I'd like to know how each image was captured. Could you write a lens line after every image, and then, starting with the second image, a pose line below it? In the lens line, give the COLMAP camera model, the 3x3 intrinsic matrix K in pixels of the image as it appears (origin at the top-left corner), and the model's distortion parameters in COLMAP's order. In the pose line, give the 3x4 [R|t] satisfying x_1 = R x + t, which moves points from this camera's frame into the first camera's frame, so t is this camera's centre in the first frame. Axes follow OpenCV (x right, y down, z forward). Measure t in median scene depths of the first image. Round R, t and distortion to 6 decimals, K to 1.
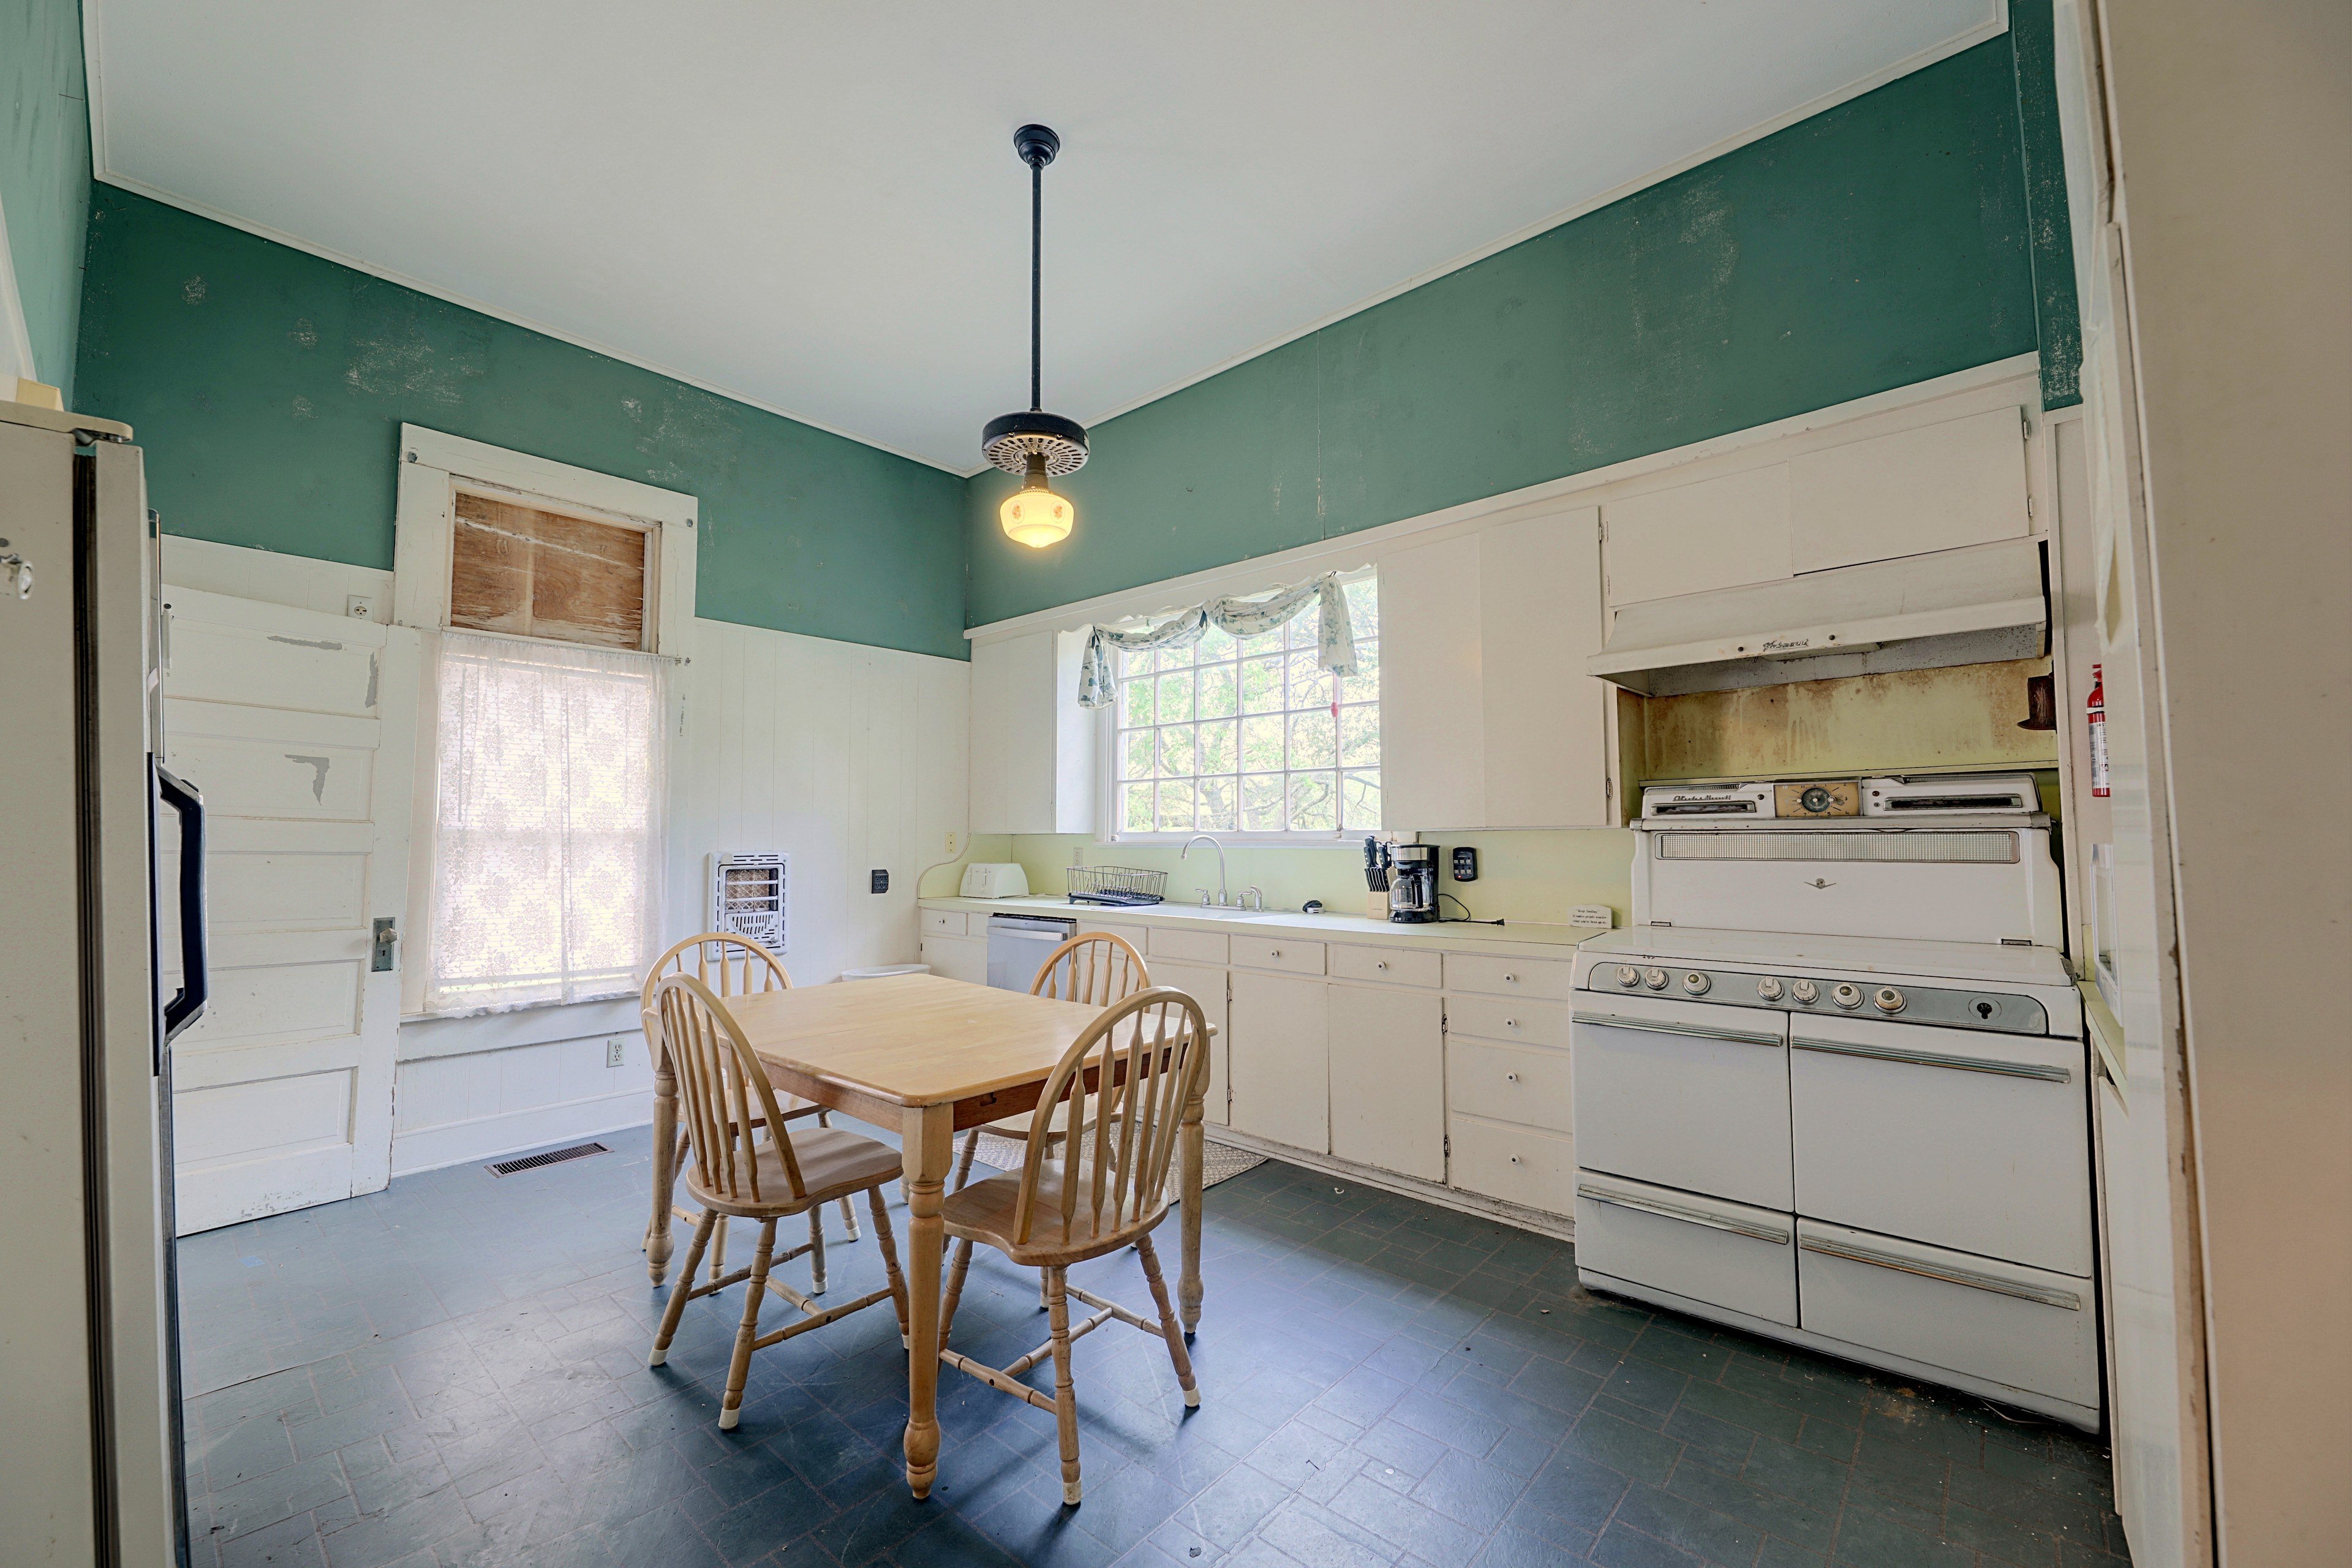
lens RADIAL K [[943.2, 0, 1159.8], [0, 943.2, 799.3], [0, 0, 1]] dist [0.007344, -0.001909]
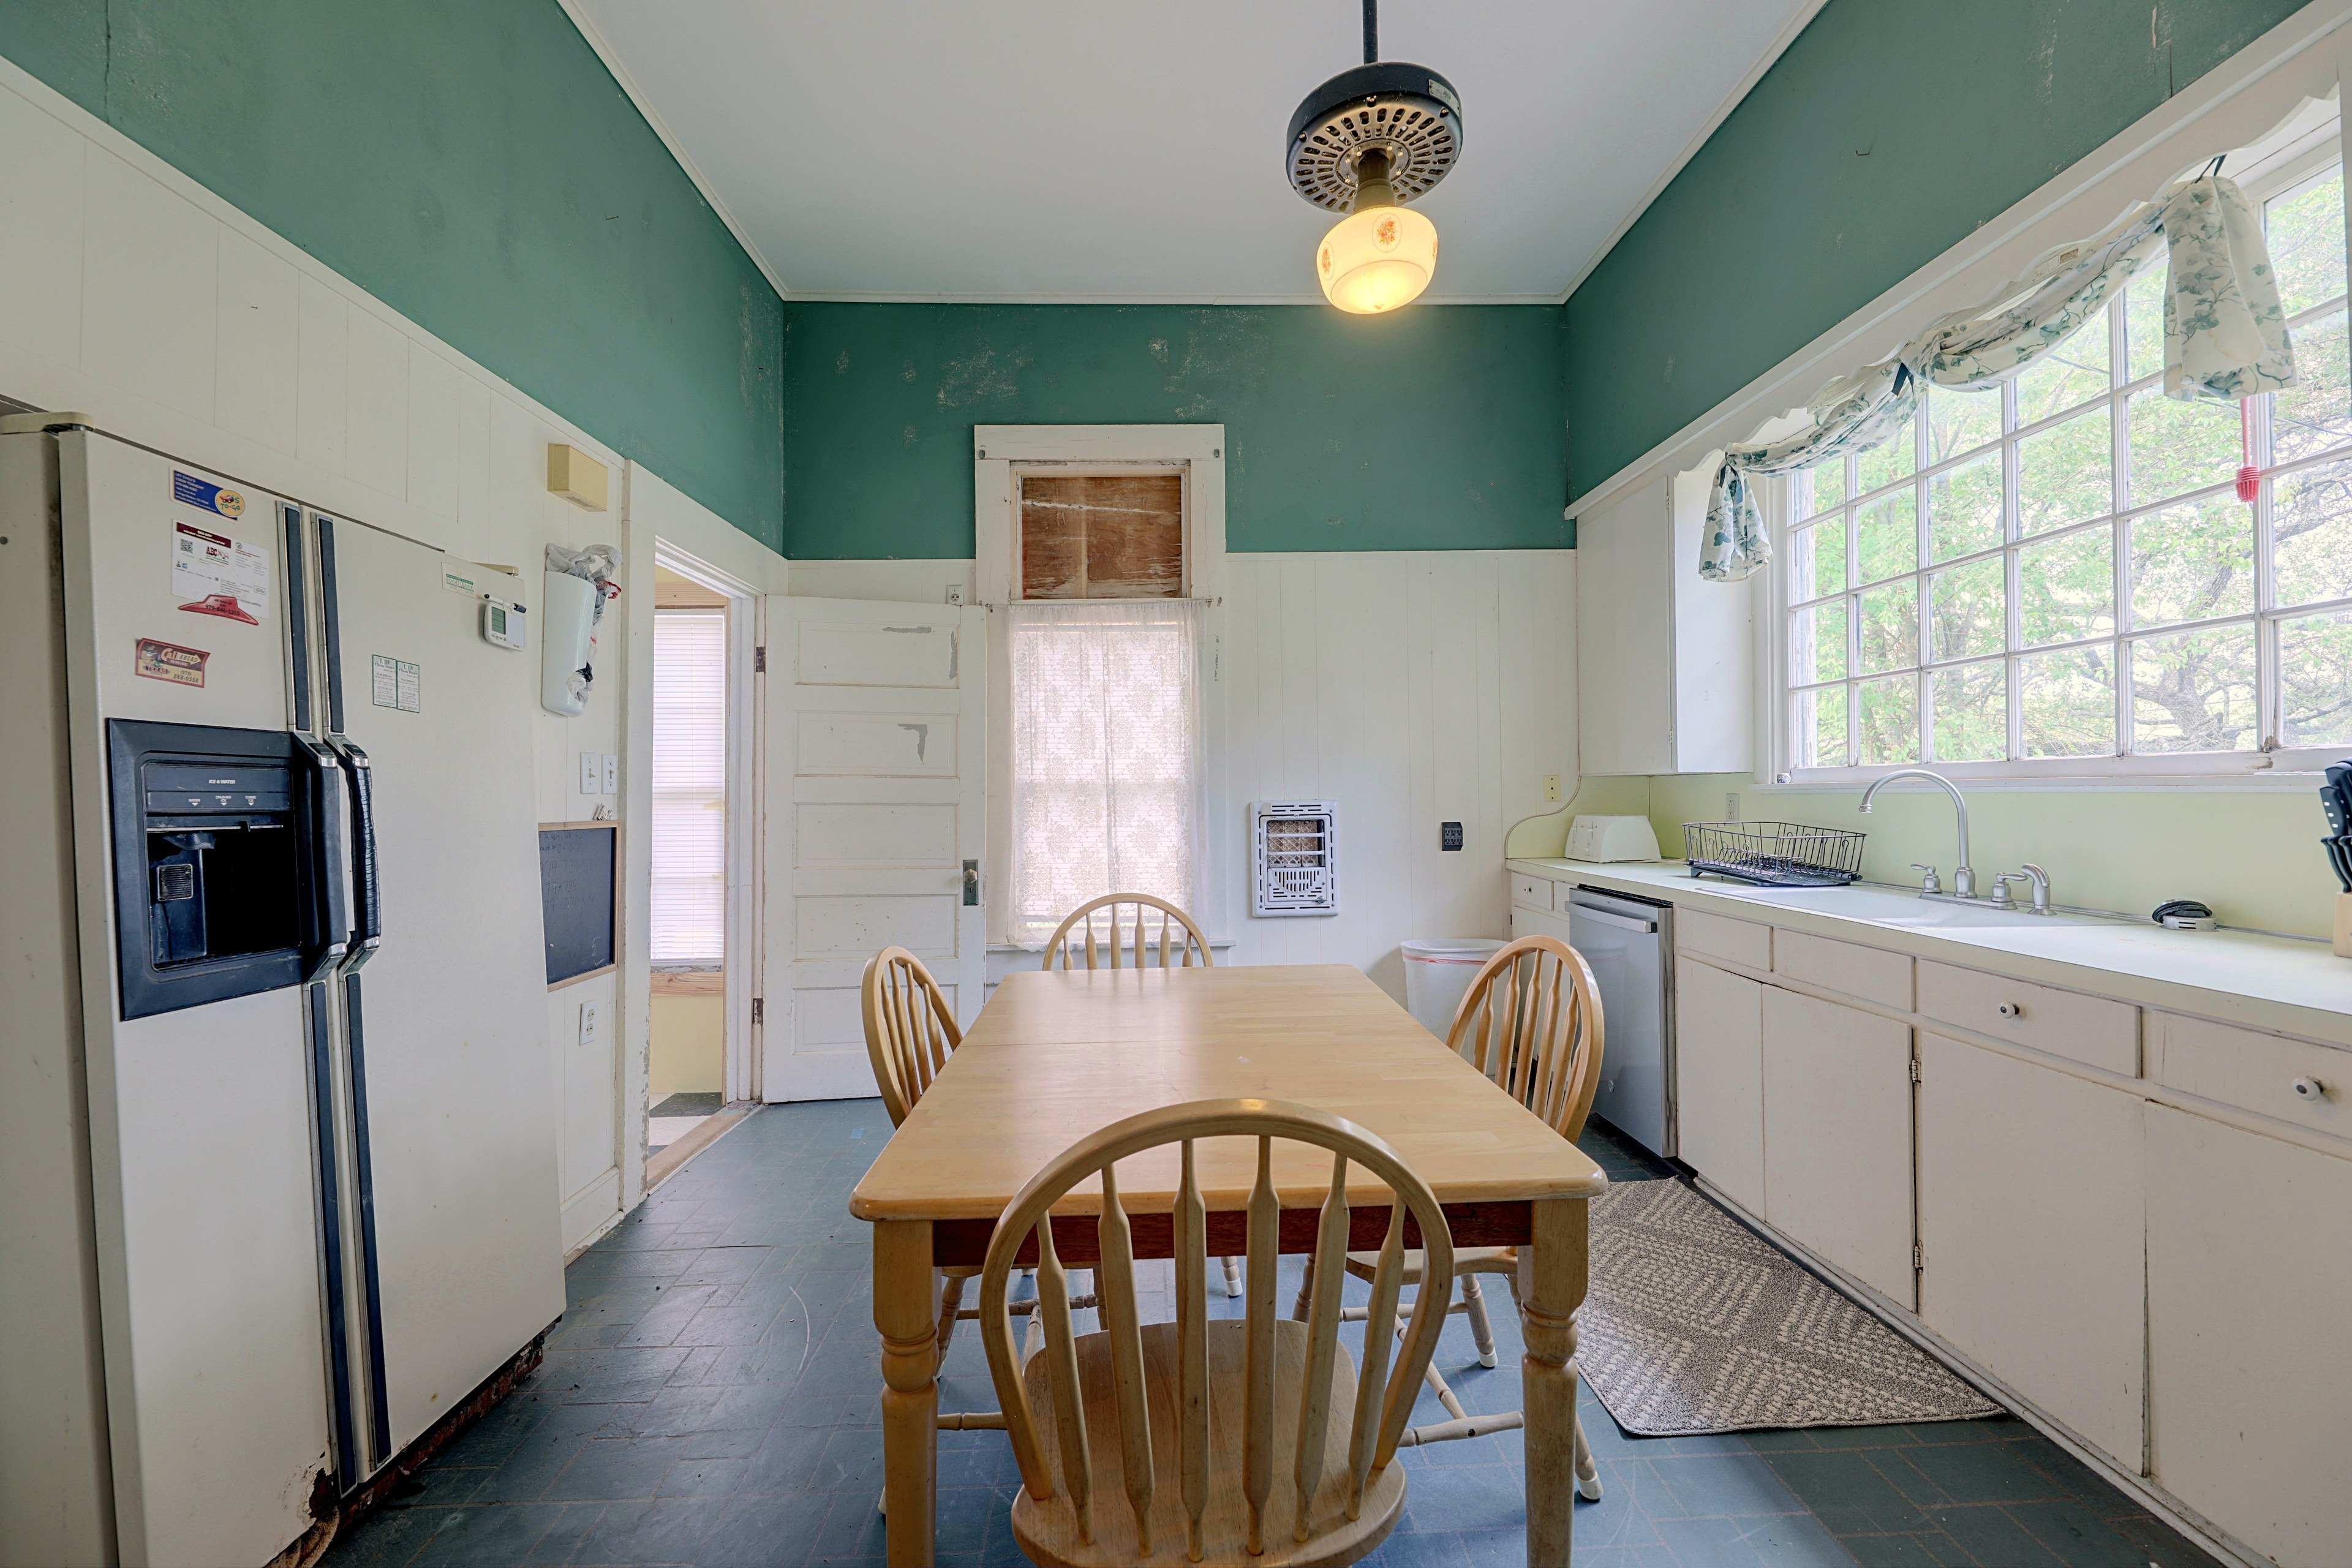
lens RADIAL K [[943.2, 0, 1183.1], [0, 943.2, 790.1], [0, 0, 1]] dist [0.007344, -0.001909]
pose [[0.694636, -0.010983, -0.719278, 0.157178], [0.044563, 0.998620, 0.027788, 0.015917], [0.717980, -0.051356, 0.694166, 0.314743]]
